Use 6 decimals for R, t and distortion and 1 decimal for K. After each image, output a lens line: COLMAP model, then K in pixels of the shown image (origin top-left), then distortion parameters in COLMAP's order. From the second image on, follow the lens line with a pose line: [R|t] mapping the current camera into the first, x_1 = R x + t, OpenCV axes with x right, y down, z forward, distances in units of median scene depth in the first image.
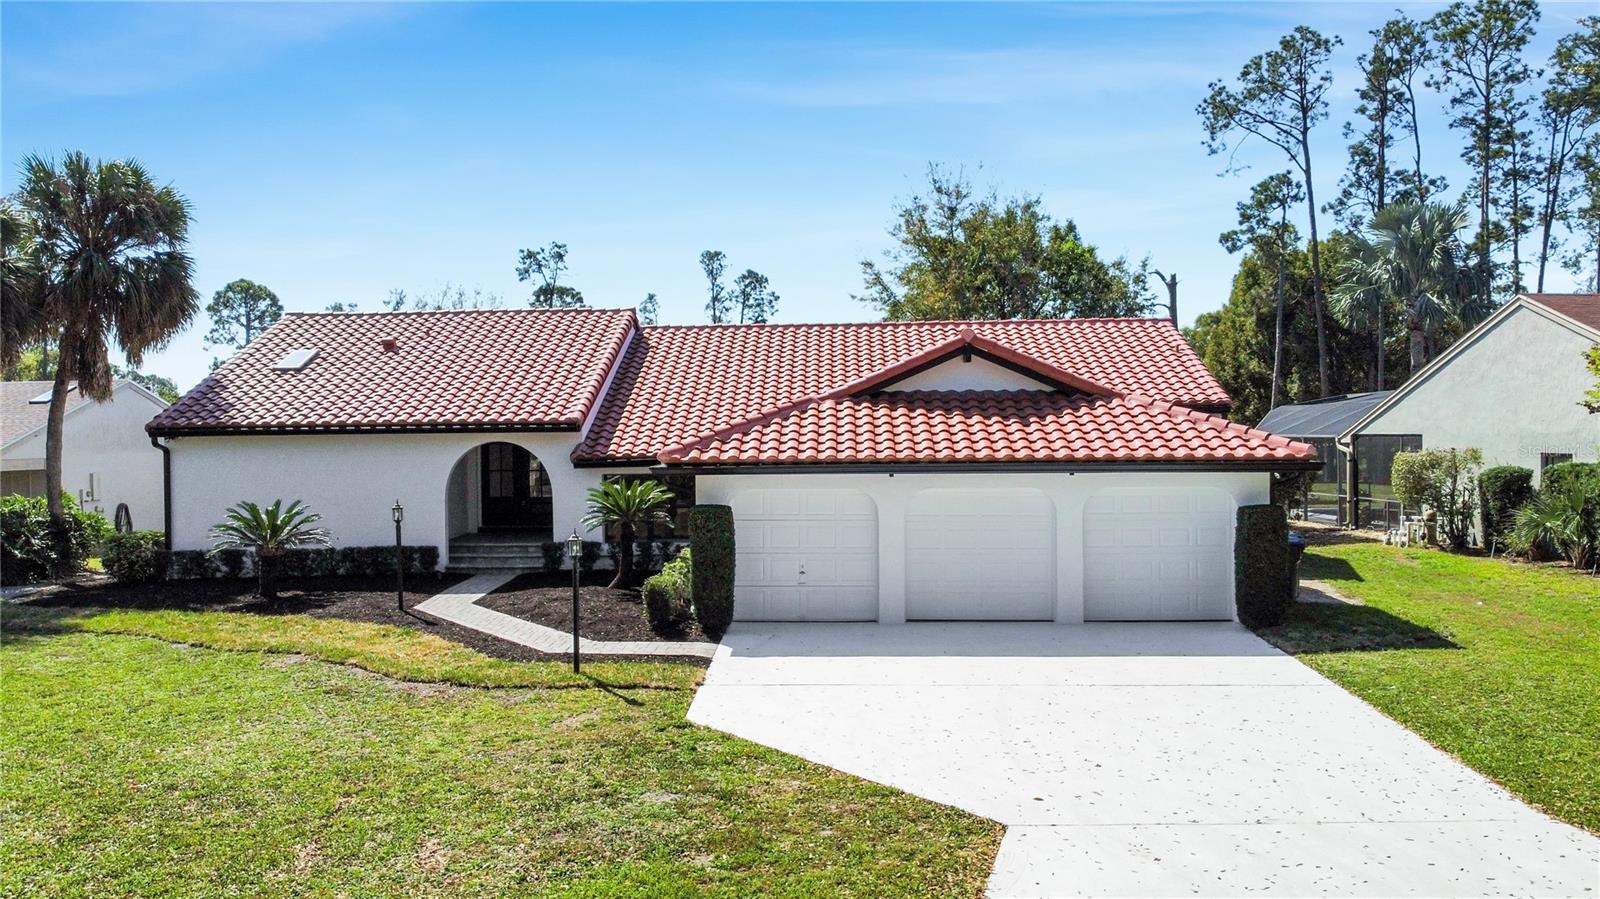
lens RADIAL K [[1141.3, 0, 807.5], [0, 1141.3, 457.4], [0, 0, 1]] dist [-0.003921, -0.002068]
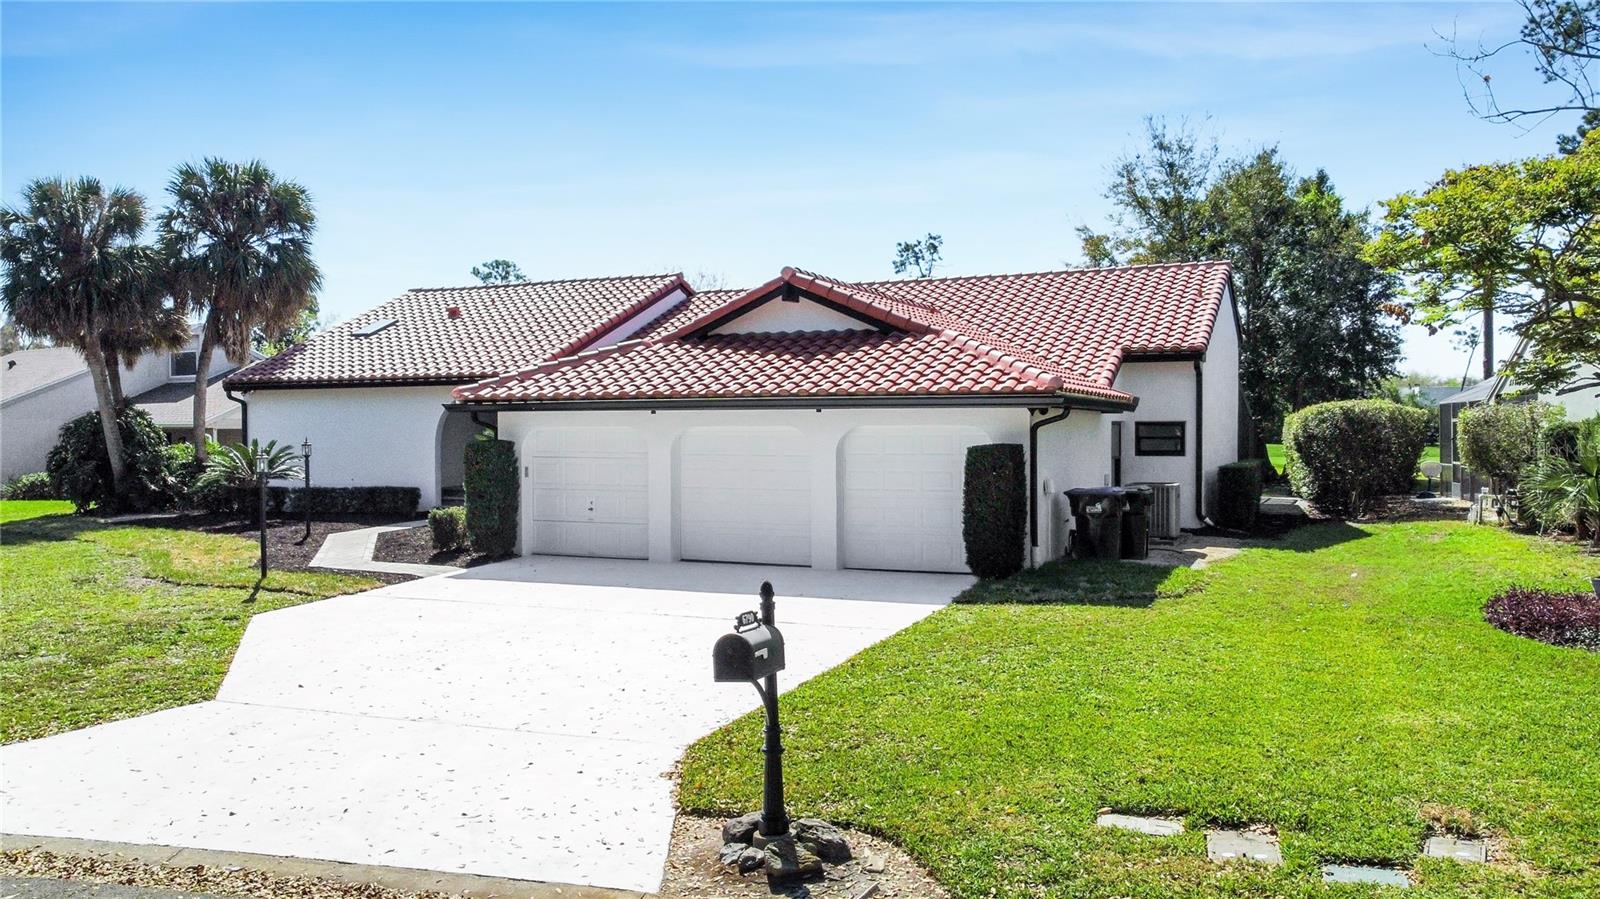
lens RADIAL K [[1141.3, 0, 788.9], [0, 1141.3, 452.5], [0, 0, 1]] dist [-0.003921, -0.002068]
pose [[0.943995, 0.013756, -0.329673, 0.368097], [-0.012006, 0.999901, 0.007345, 0.030045], [0.329741, -0.002975, 0.944067, 0.069290]]
